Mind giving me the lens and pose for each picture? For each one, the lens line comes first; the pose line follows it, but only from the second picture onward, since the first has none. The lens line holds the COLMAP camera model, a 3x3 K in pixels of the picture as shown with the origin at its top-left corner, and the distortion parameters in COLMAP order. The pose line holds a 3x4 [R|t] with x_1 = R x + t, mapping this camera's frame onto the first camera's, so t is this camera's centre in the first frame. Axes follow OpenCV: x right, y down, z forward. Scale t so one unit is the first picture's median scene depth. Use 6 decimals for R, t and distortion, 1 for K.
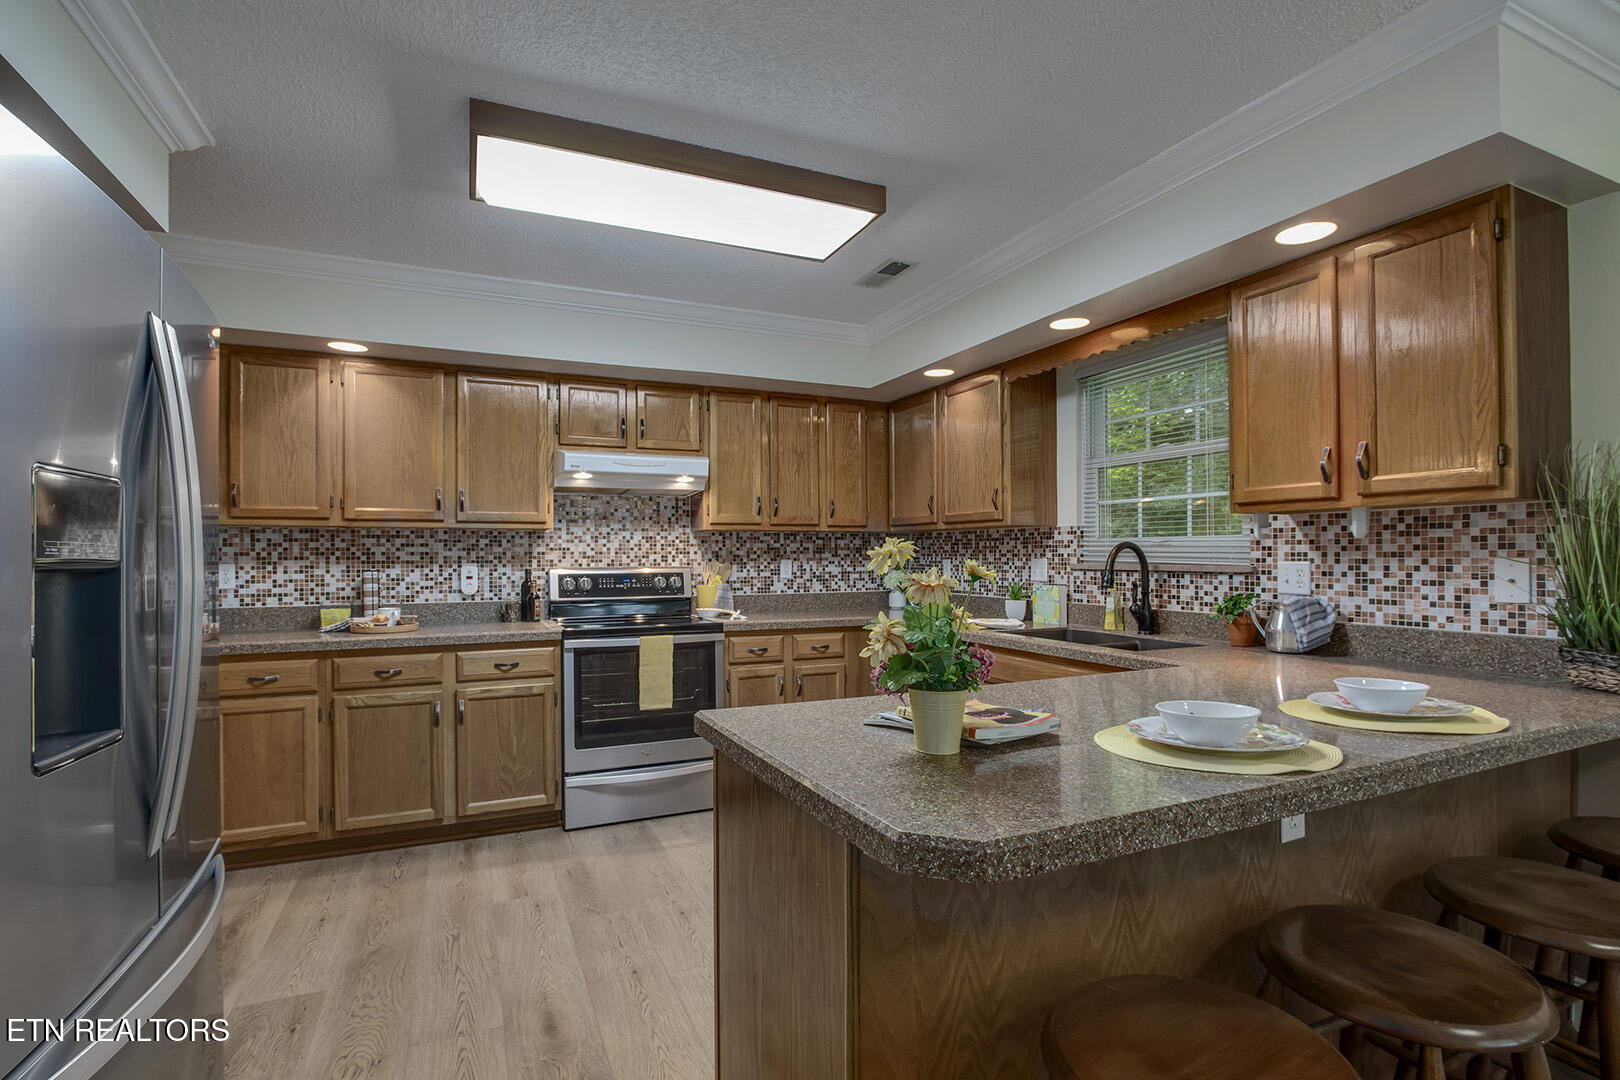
lens RADIAL K [[759.4, 0, 803.7], [0, 759.4, 551.5], [0, 0, 1]] dist [-0.029167, 0.005650]
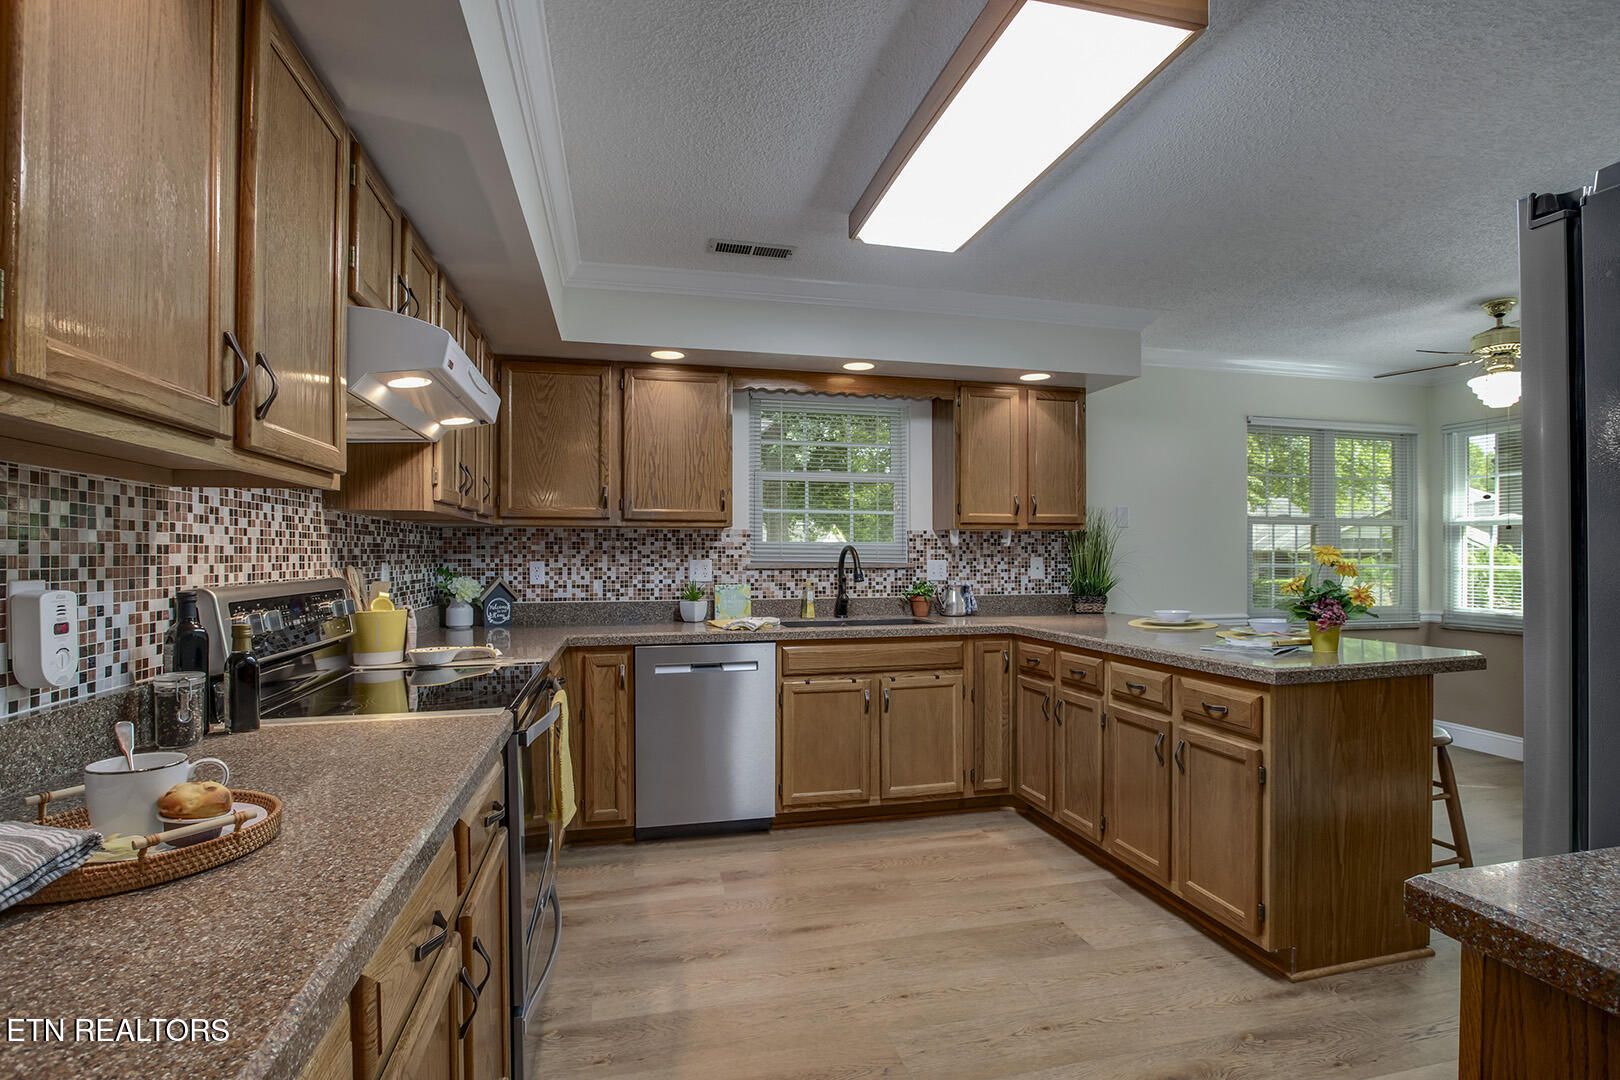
lens RADIAL K [[759.4, 0, 810.3], [0, 759.4, 554.0], [0, 0, 1]] dist [-0.029167, 0.005650]
pose [[0.187556, 0.004762, 0.982242, -0.693768], [-0.002957, 0.999986, -0.004283, 0.005816], [-0.982249, -0.002101, 0.187568, 0.674420]]
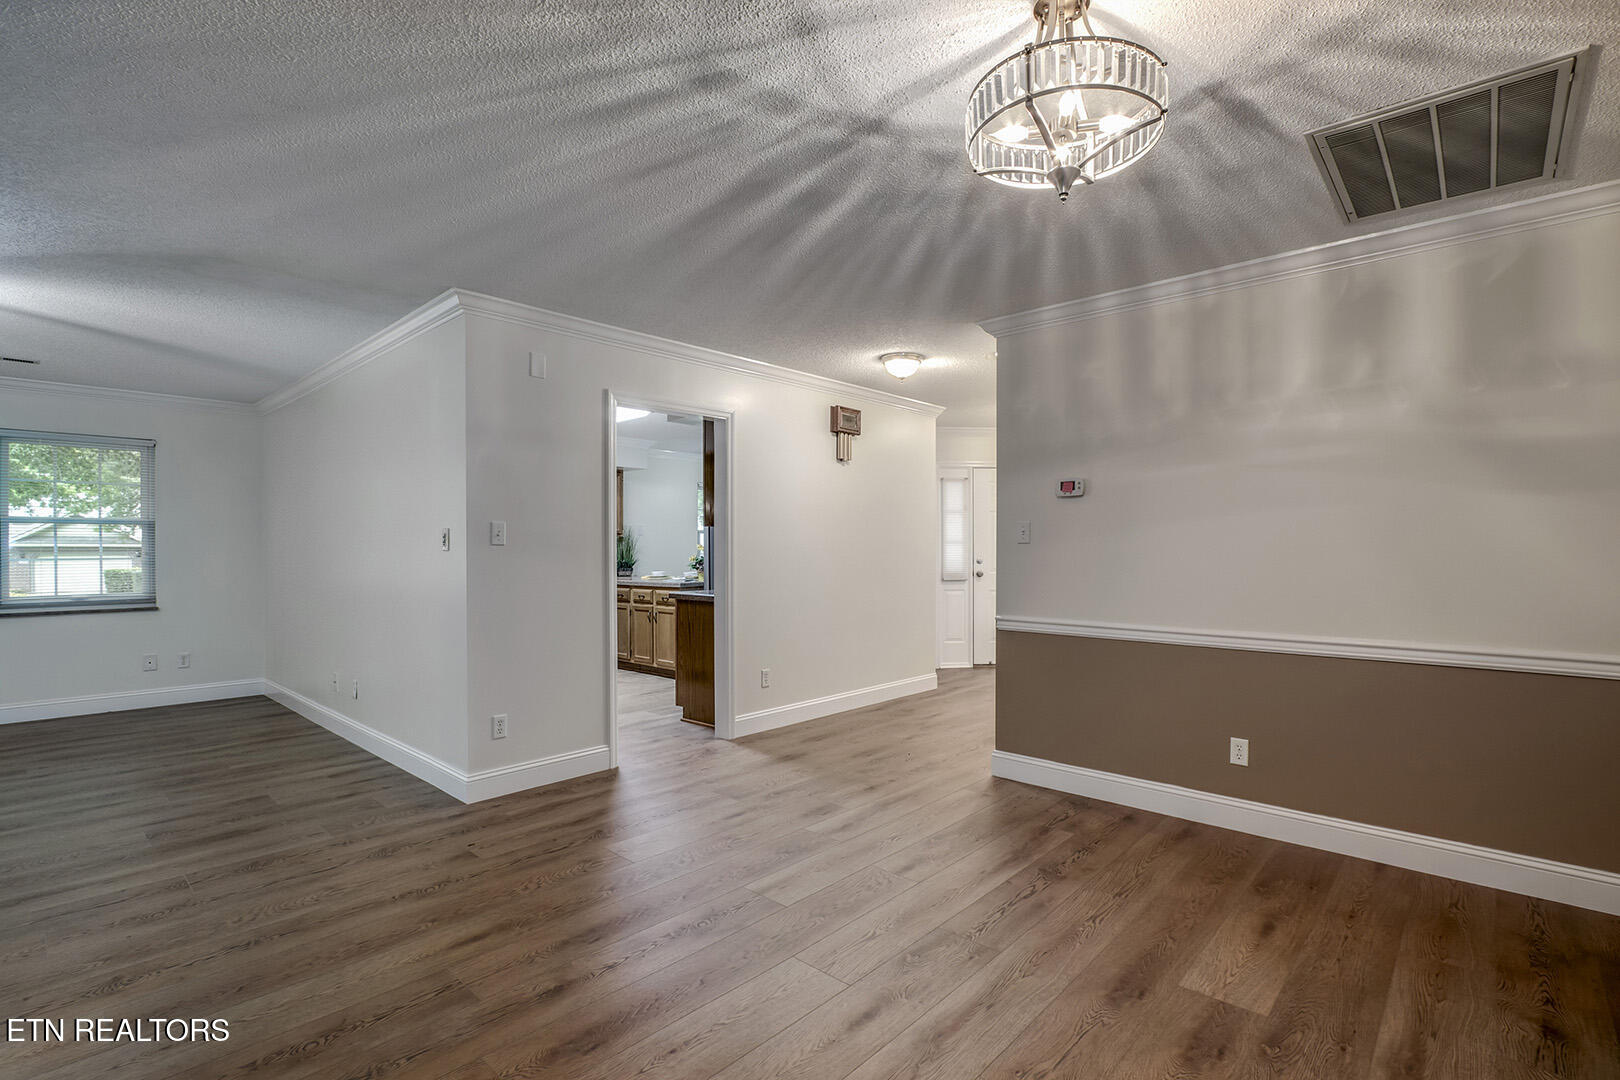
lens RADIAL K [[759.4, 0, 821.0], [0, 759.4, 547.3], [0, 0, 1]] dist [-0.029167, 0.005650]
pose [[-0.401561, 0.008717, 0.915791, -1.946002], [0.002973, 0.999962, -0.008215, 0.019109], [-0.915827, -0.000576, -0.401572, 0.871766]]
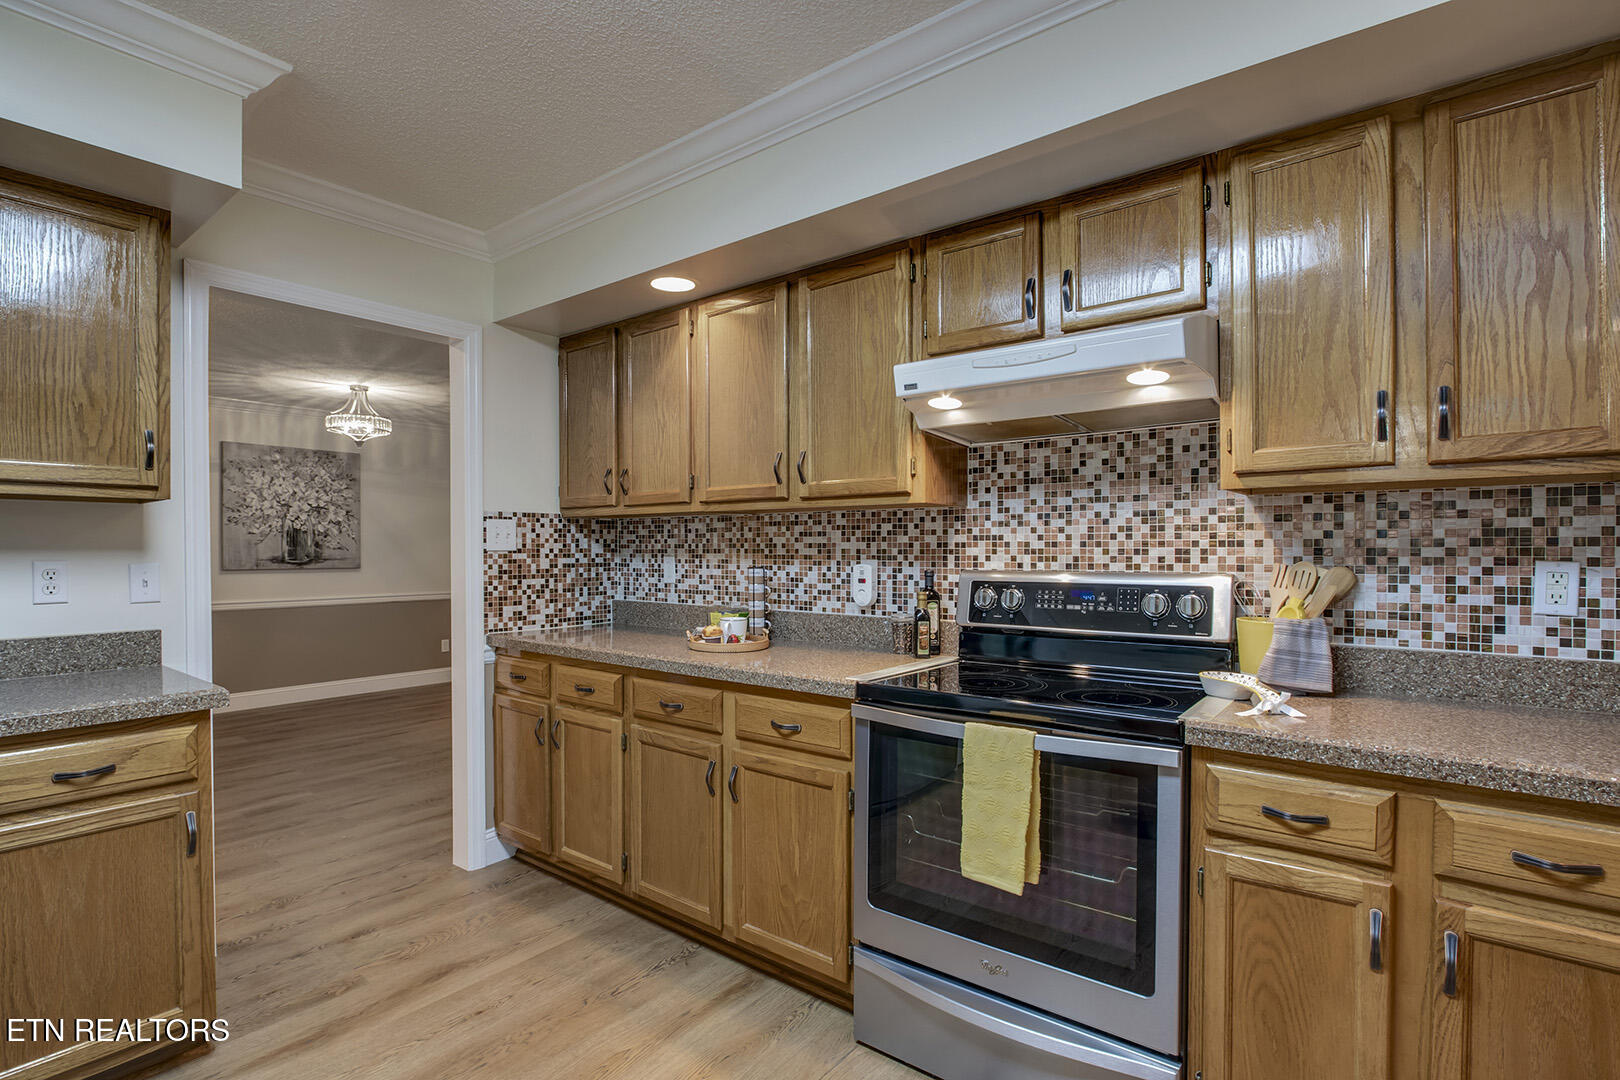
lens RADIAL K [[759.4, 0, 816.3], [0, 759.4, 550.9], [0, 0, 1]] dist [-0.029167, 0.005650]
pose [[0.468051, 0.006334, -0.883679, 0.148995], [0.003395, 0.999954, 0.008966, 0.001482], [0.883695, -0.007197, 0.468008, 0.660981]]
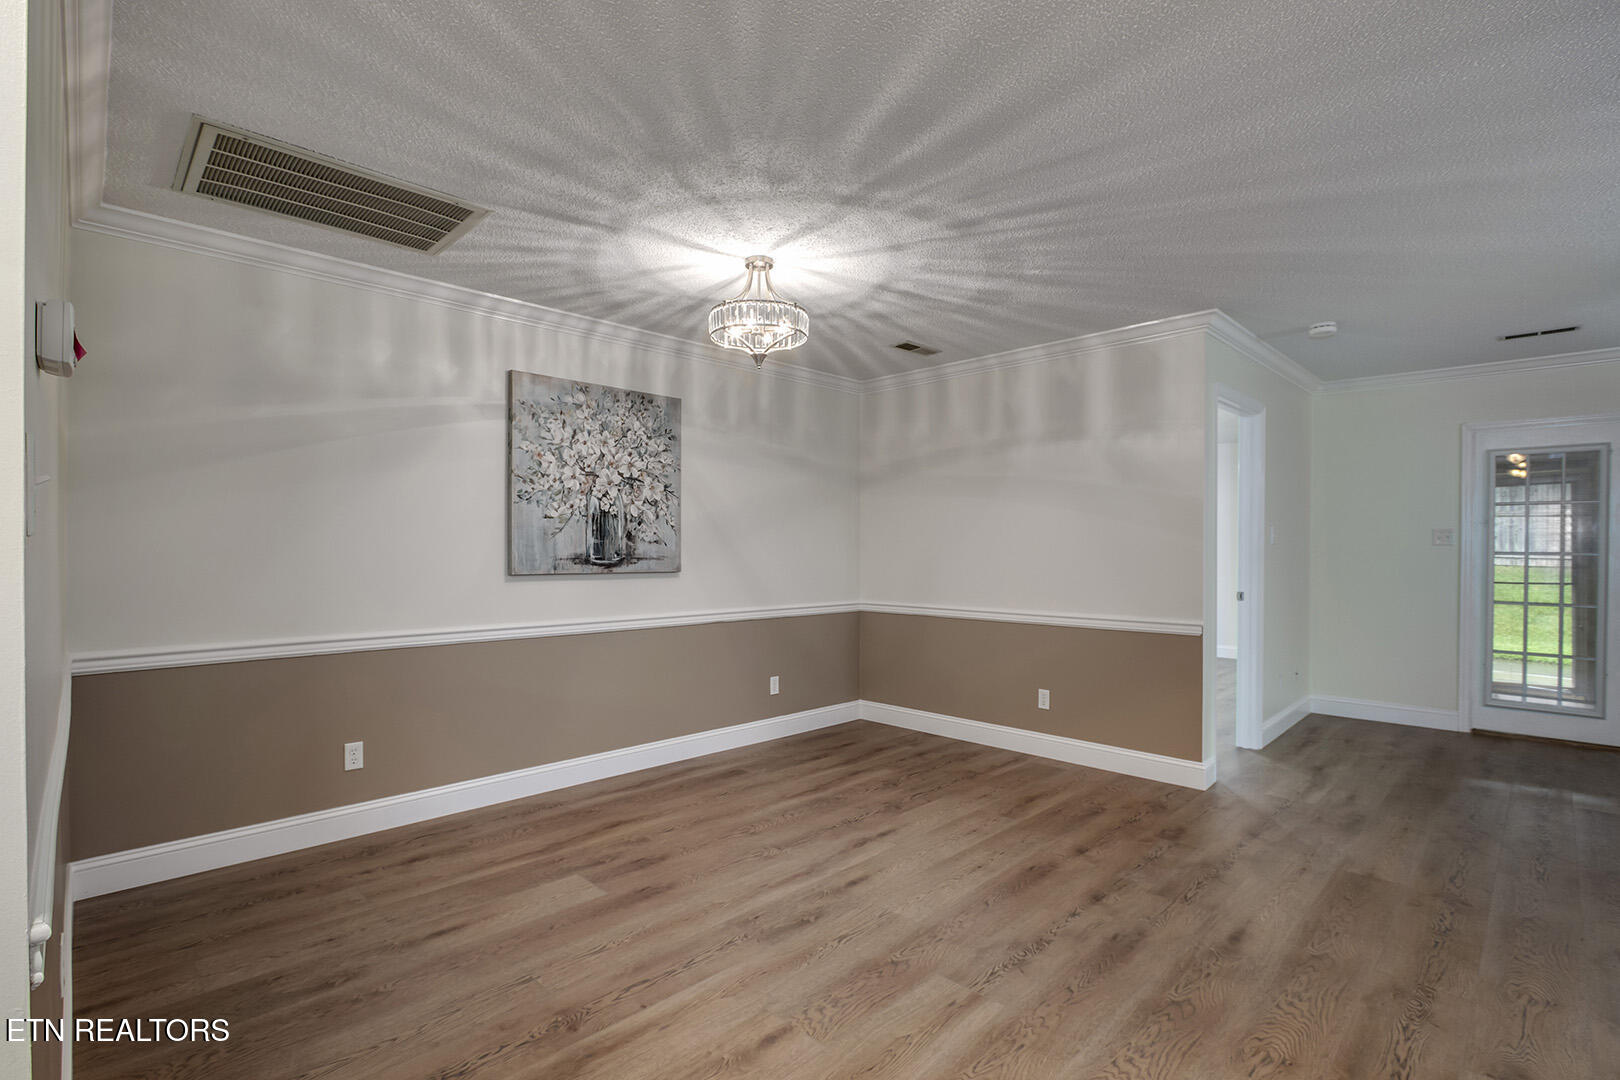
lens RADIAL K [[759.4, 0, 811.7], [0, 759.4, 549.6], [0, 0, 1]] dist [-0.029167, 0.005650]
pose [[0.349323, 0.011584, -0.936931, -0.757983], [-0.004309, 0.999933, 0.010756, 0.005777], [0.936993, 0.000280, 0.349349, 0.313211]]
